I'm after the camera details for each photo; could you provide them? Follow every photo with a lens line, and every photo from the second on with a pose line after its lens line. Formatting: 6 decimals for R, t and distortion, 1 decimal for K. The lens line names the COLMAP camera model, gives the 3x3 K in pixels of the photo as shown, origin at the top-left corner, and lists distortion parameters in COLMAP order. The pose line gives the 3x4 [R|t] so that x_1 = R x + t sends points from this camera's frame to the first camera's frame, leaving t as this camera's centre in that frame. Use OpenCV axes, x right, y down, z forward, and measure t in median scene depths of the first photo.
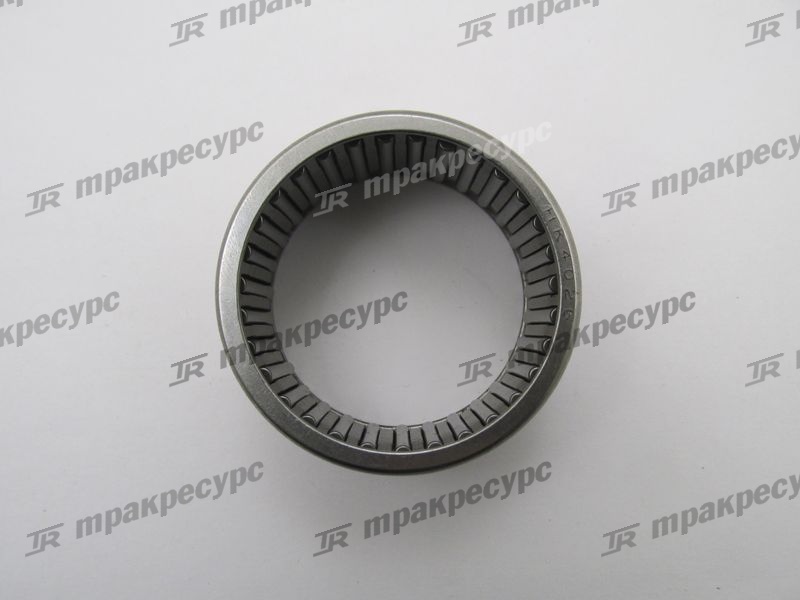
lens RADIAL K [[665.0, 0, 400.0], [0, 665.0, 300.0], [0, 0, 1]] dist [-0.008685, -0.002092]
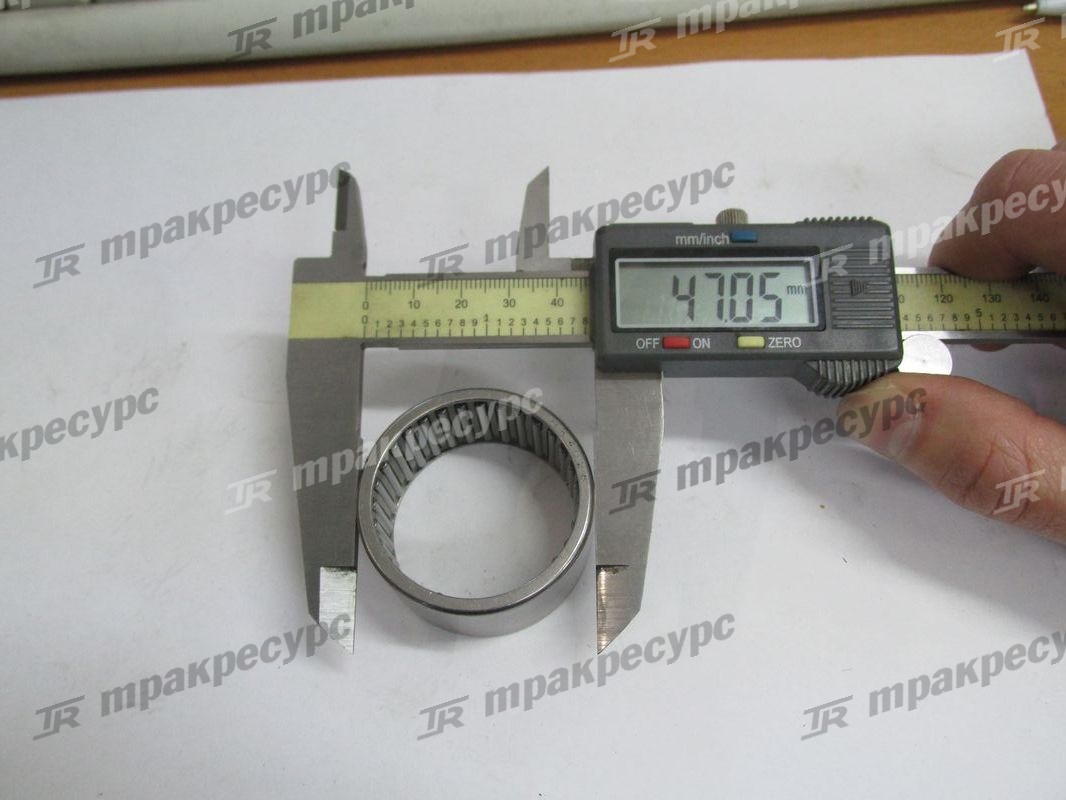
lens RADIAL K [[886.1, 0, 533.0], [0, 886.1, 400.0], [0, 0, 1]] dist [-0.008685, -0.002092]
pose [[0.999999, 0.001427, 0.000946, 0.943976], [-0.001427, 0.999999, 0.000156, -1.114034], [-0.000945, -0.000158, 1.000000, -0.003037]]
